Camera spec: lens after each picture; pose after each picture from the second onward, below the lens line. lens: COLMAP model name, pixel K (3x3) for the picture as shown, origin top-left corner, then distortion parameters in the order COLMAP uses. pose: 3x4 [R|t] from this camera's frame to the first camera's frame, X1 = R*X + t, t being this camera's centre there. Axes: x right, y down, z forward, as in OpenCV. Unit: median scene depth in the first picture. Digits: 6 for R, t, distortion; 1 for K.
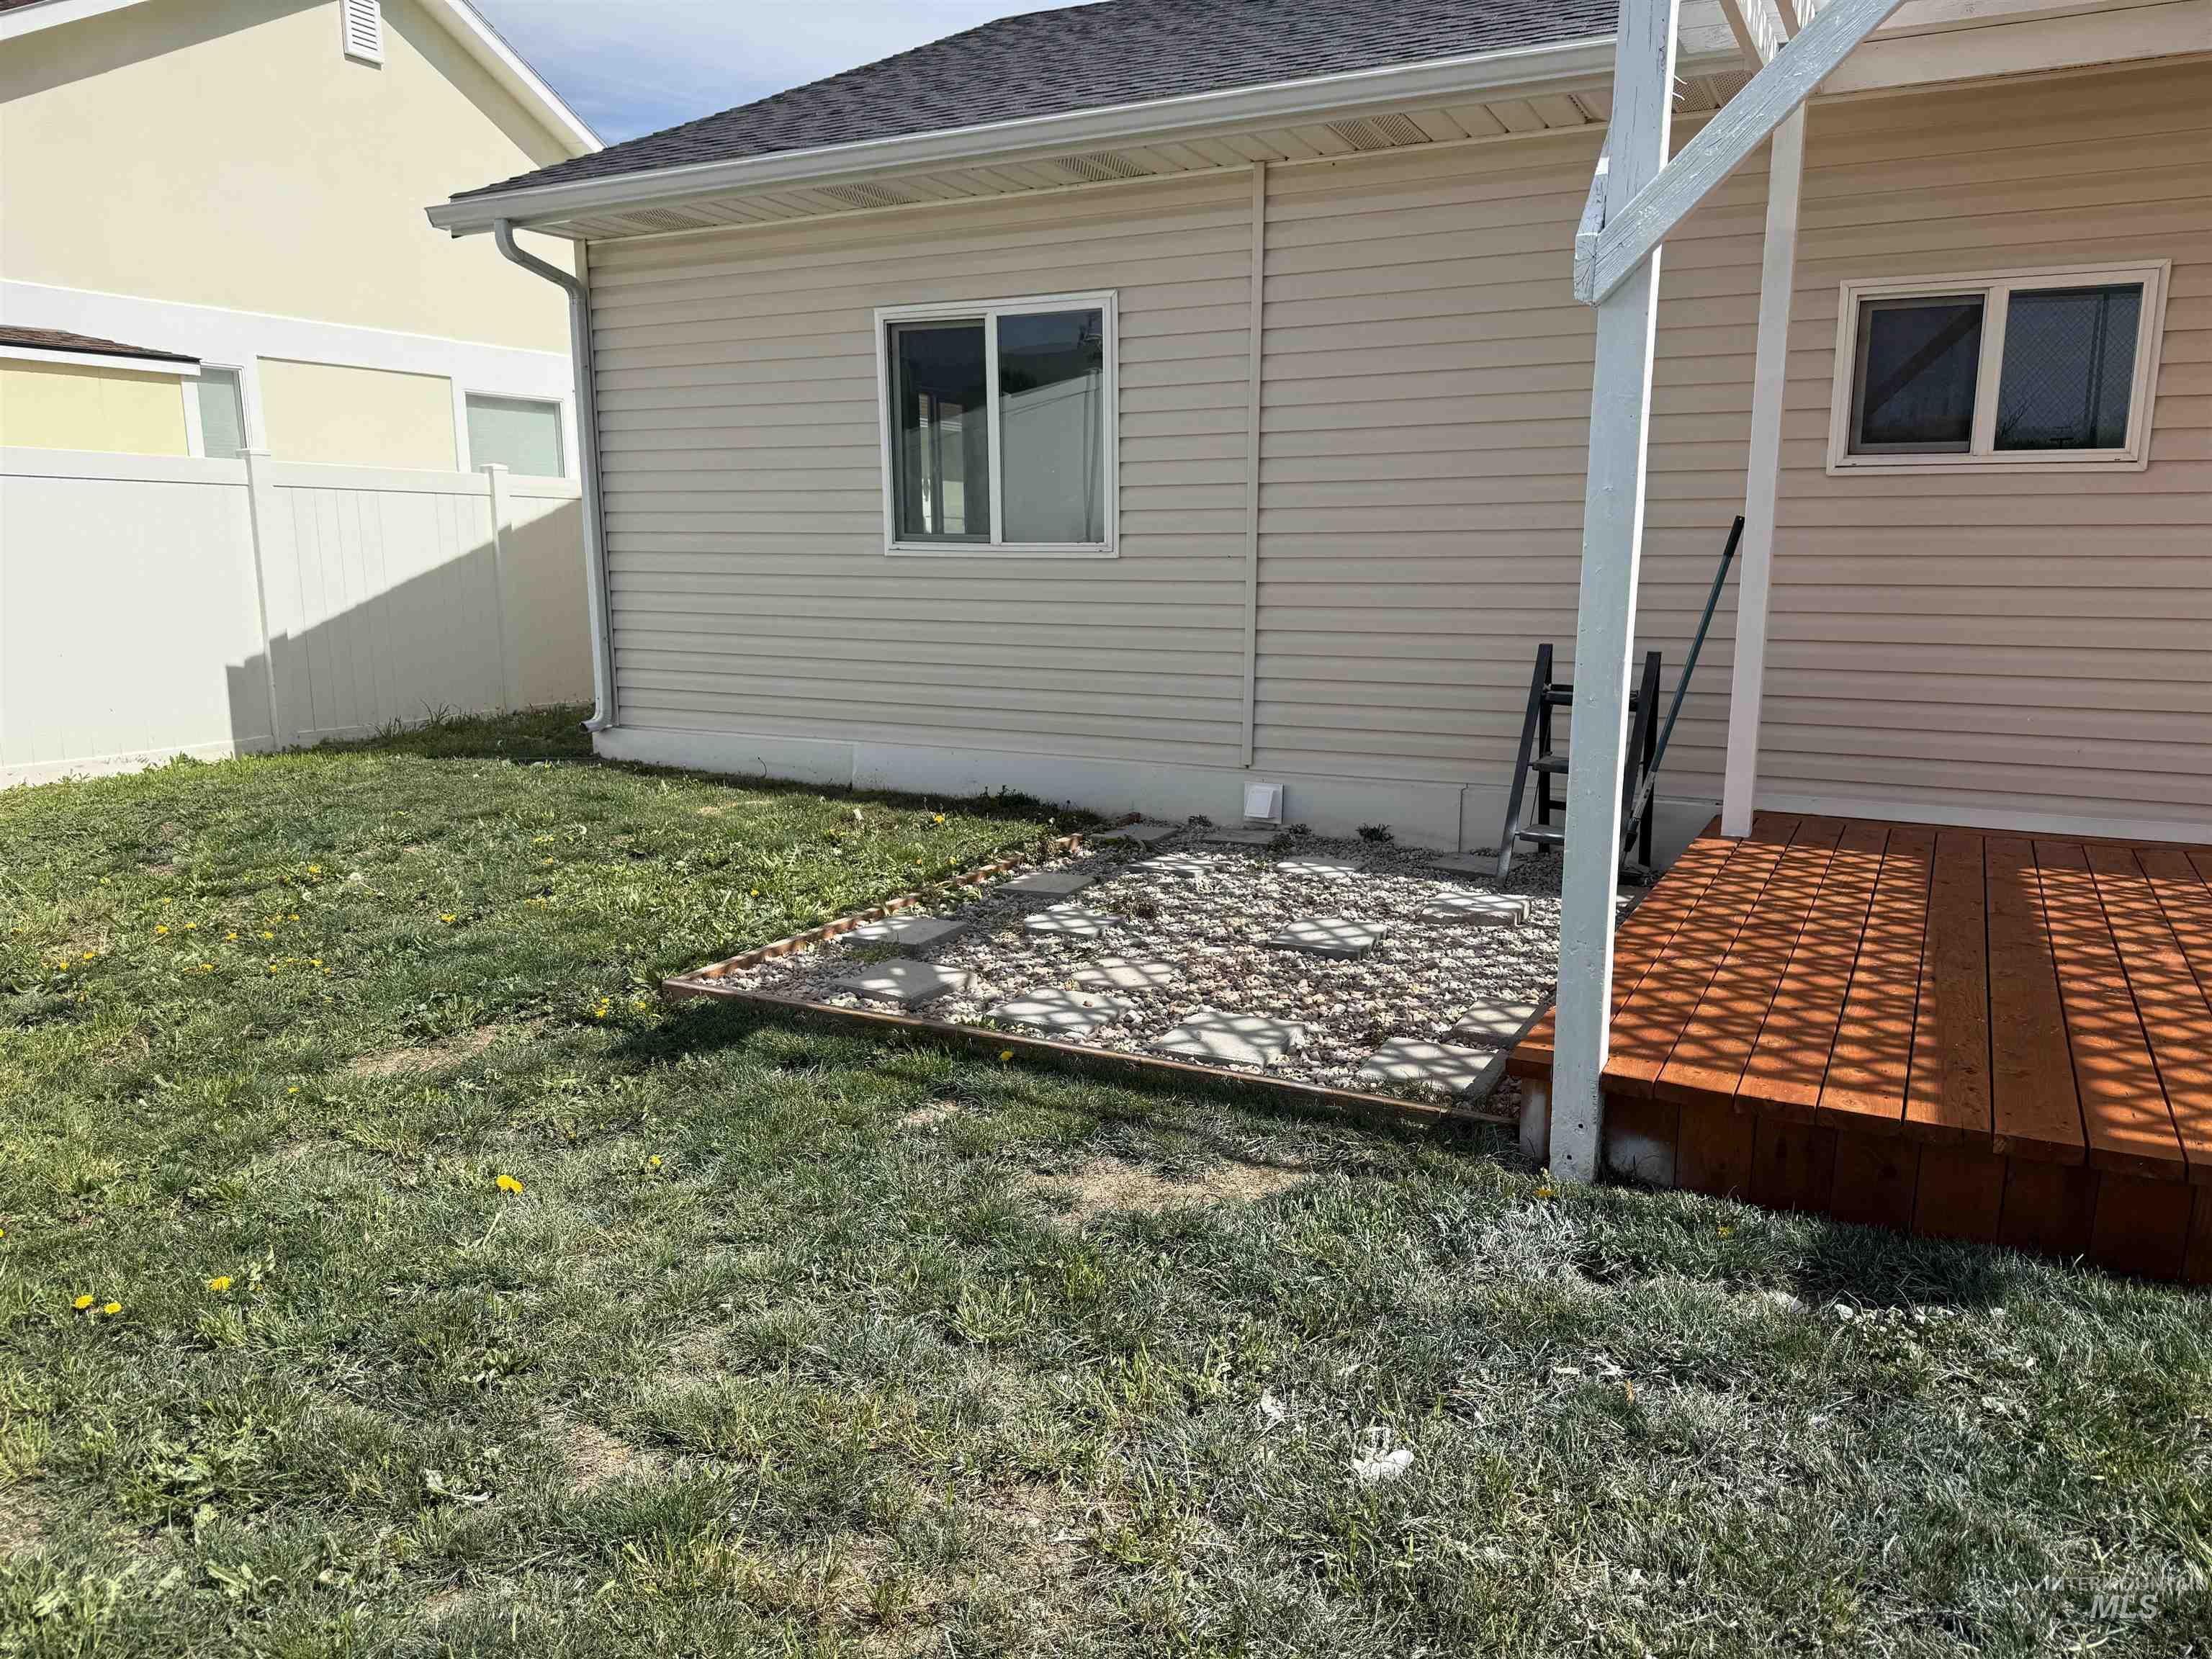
lens RADIAL K [[1503.4, 0, 1106.0], [0, 1503.4, 829.5], [0, 0, 1]] dist [0.037435, -0.055639]
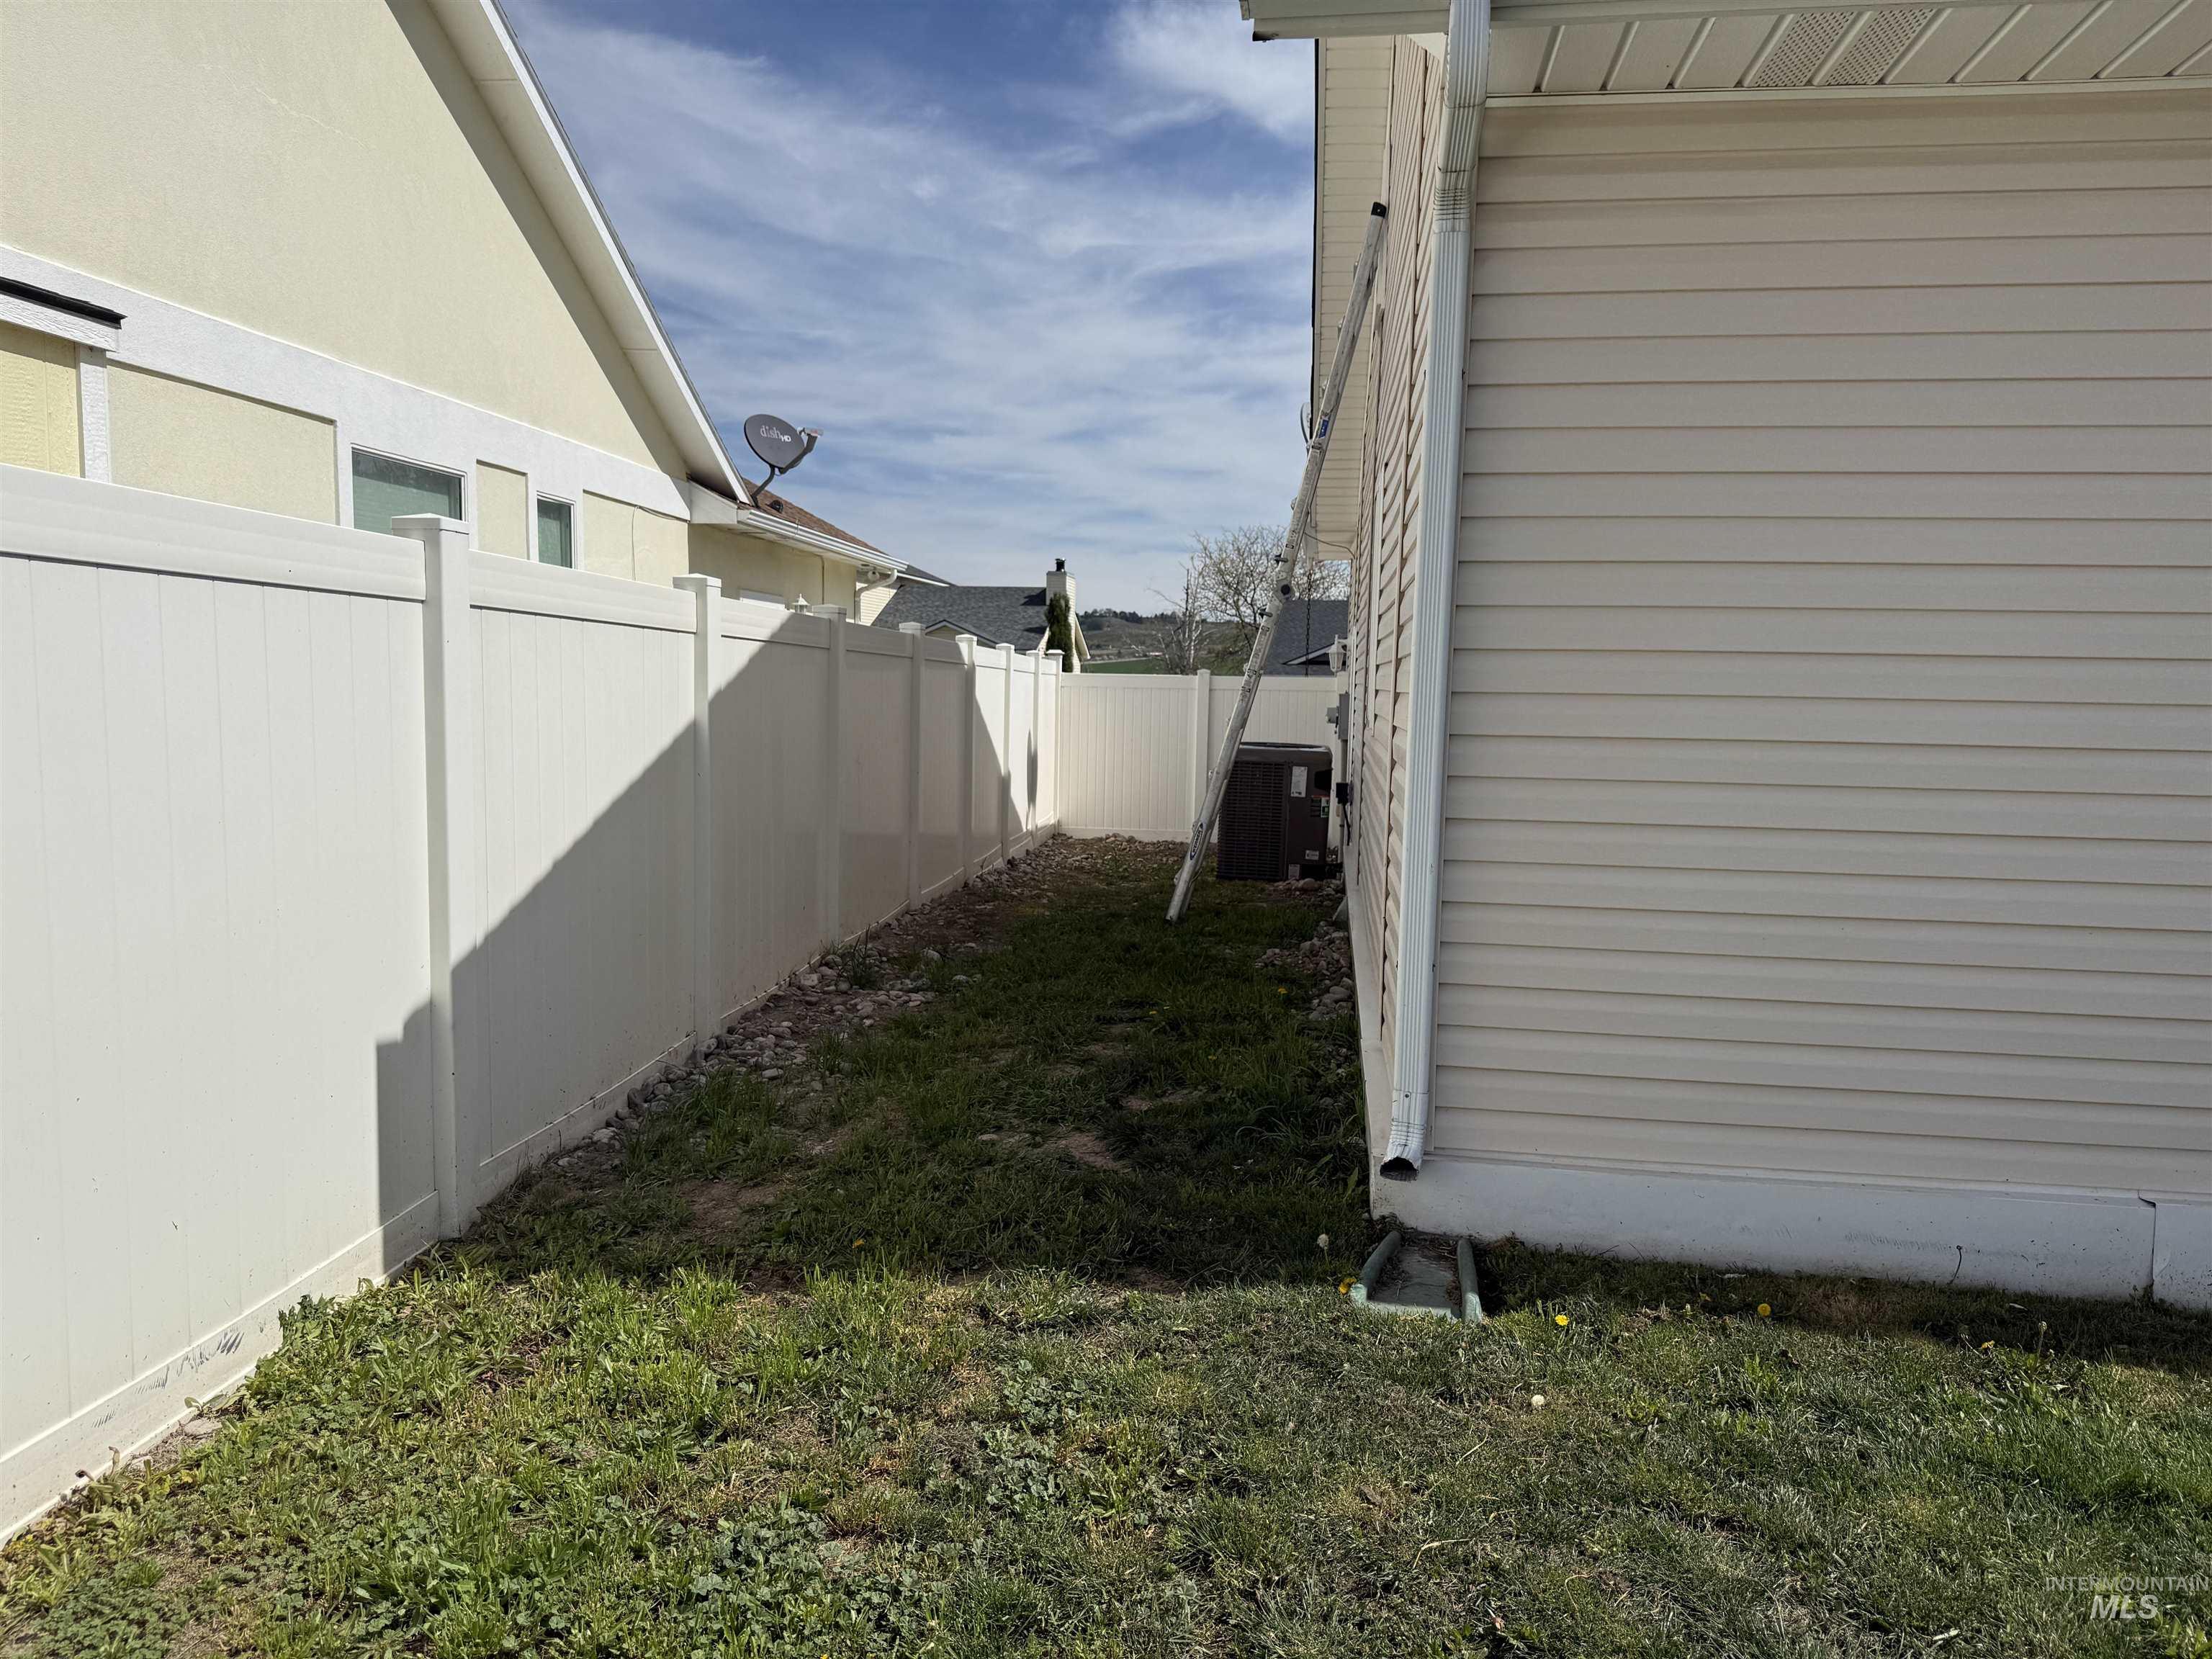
lens RADIAL K [[1503.4, 0, 1106.0], [0, 1503.4, 829.5], [0, 0, 1]] dist [0.037435, -0.055639]
pose [[0.951570, -0.004265, 0.307404, -0.530512], [0.031696, 0.995937, -0.084296, -0.126010], [-0.305795, 0.089957, 0.947838, 0.568279]]
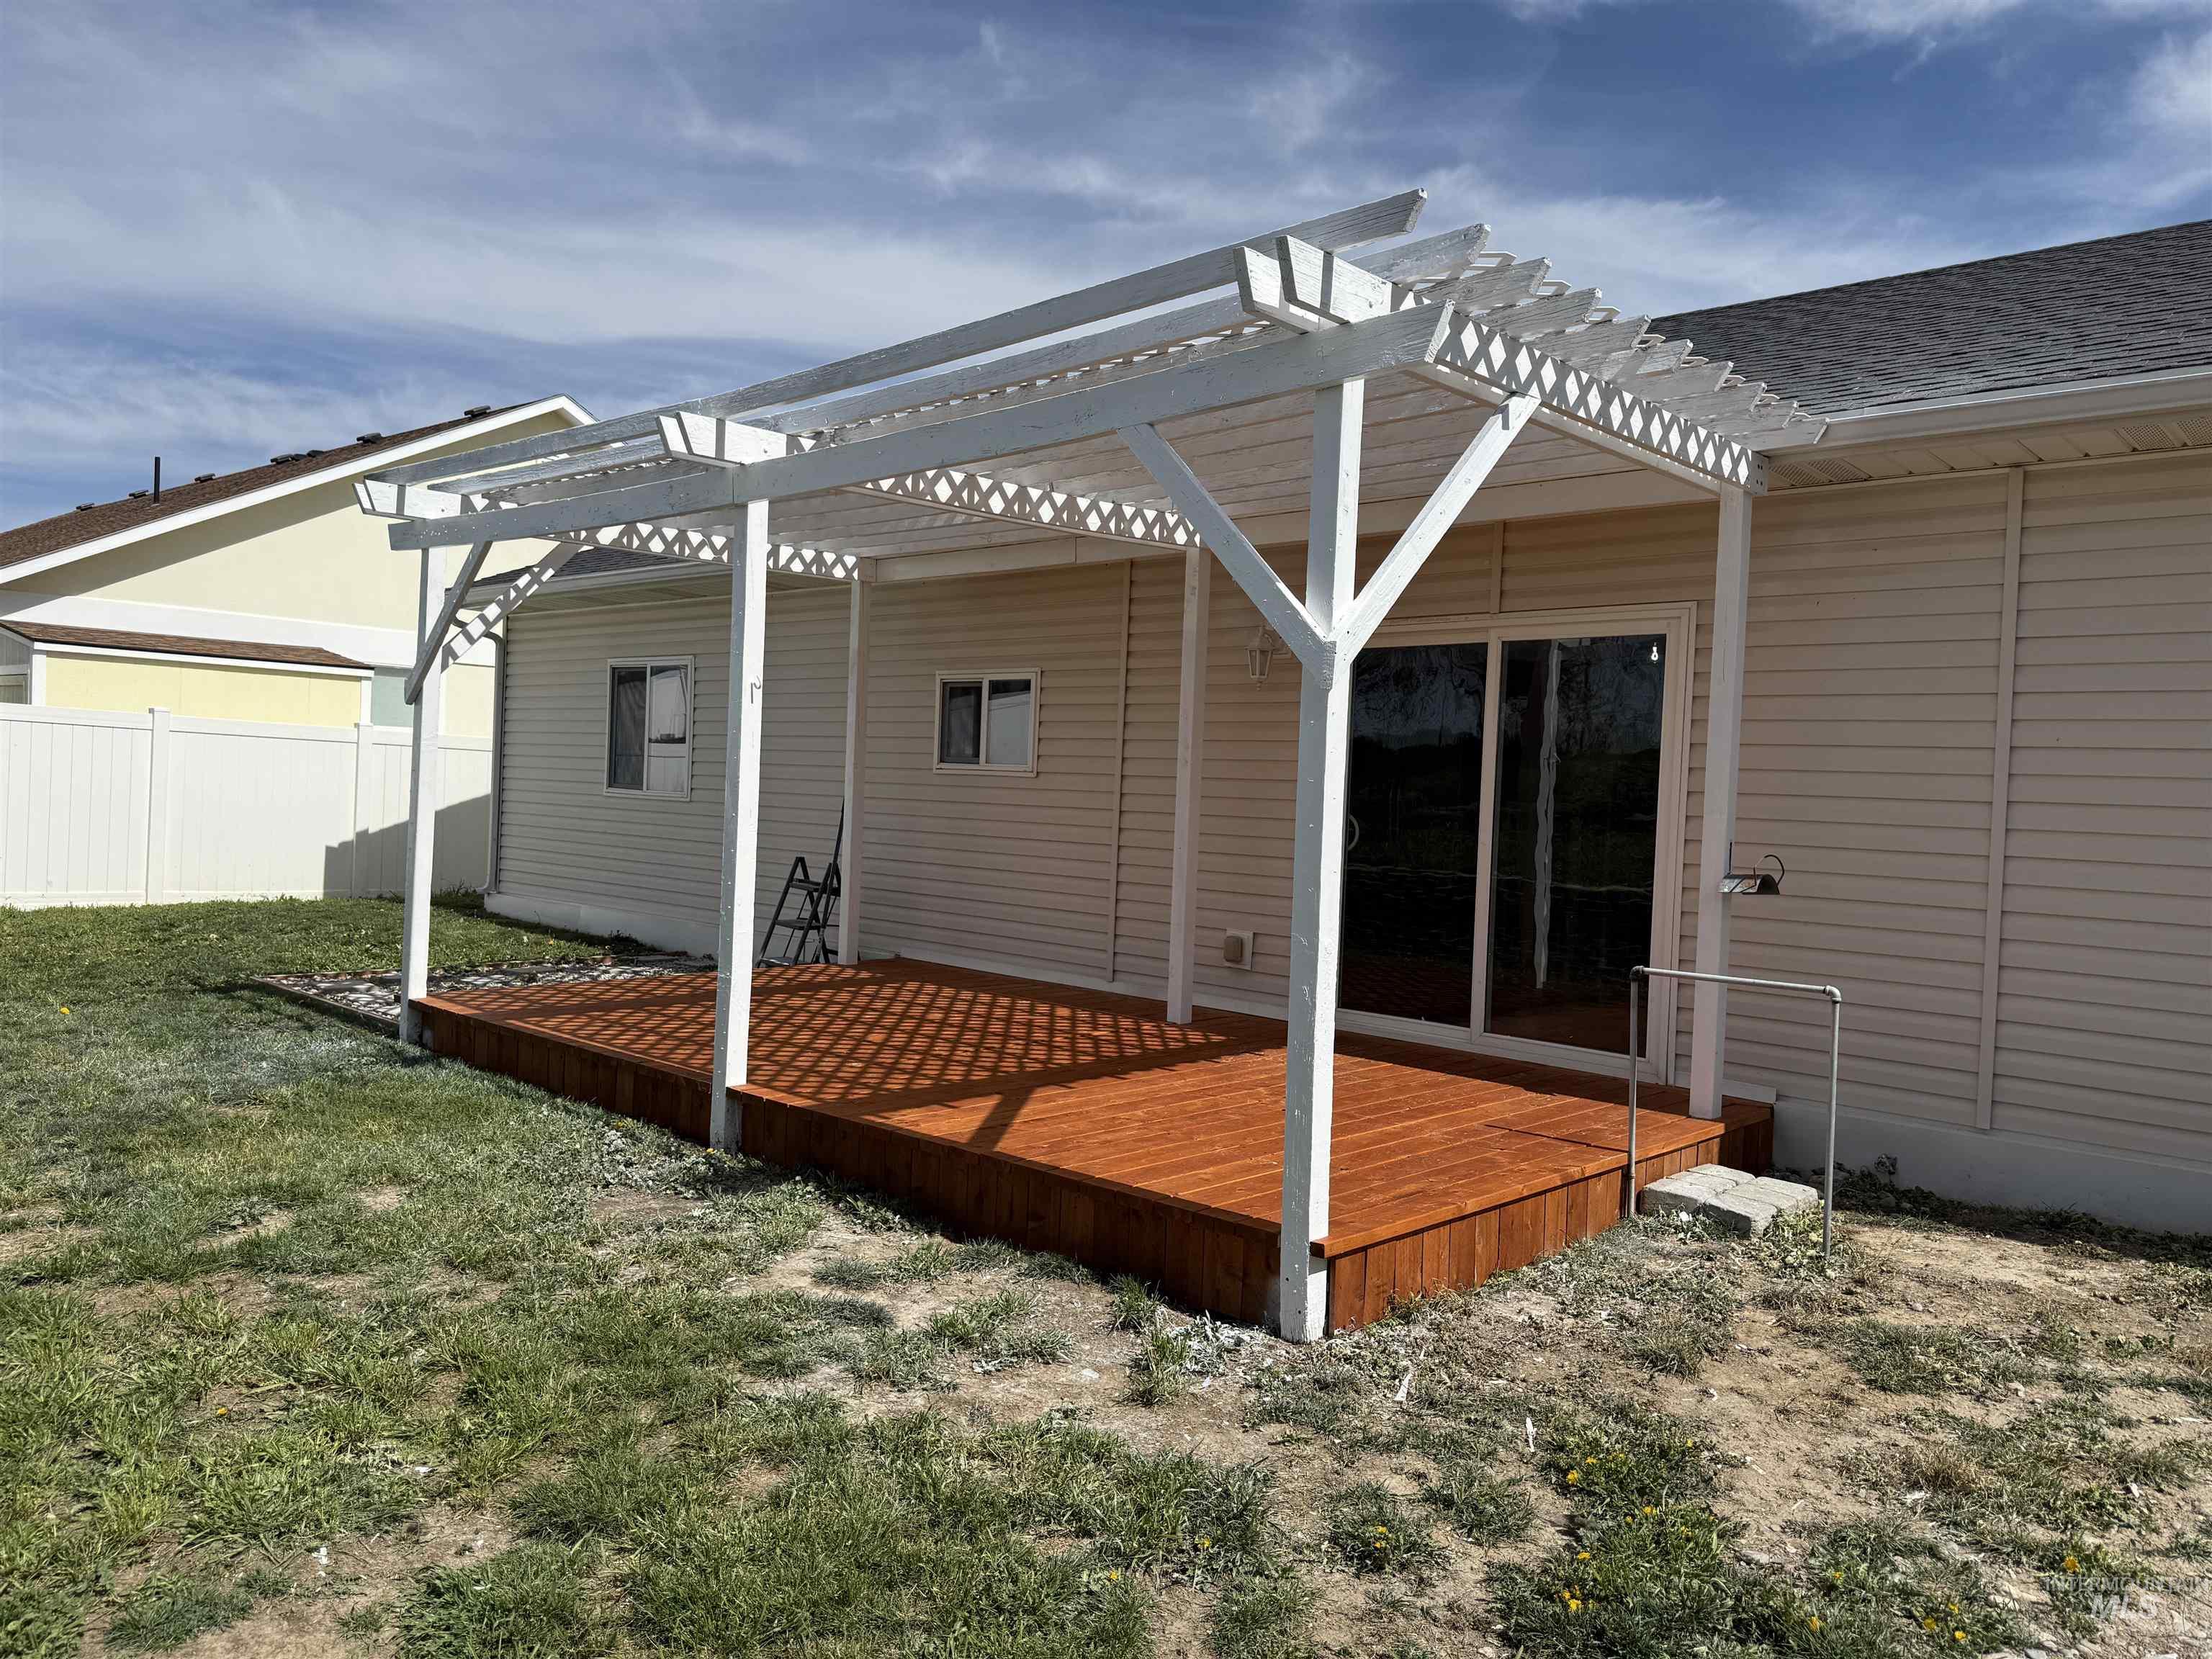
lens RADIAL K [[1577.0, 0, 1106.0], [0, 1577.0, 829.5], [0, 0, 1]] dist [0.027486, -0.002275]
pose [[0.959975, 0.054398, -0.274753, 0.747578], [-0.102946, 0.980823, -0.165497, 0.078104], [0.260481, 0.187158, 0.947165, -0.456483]]
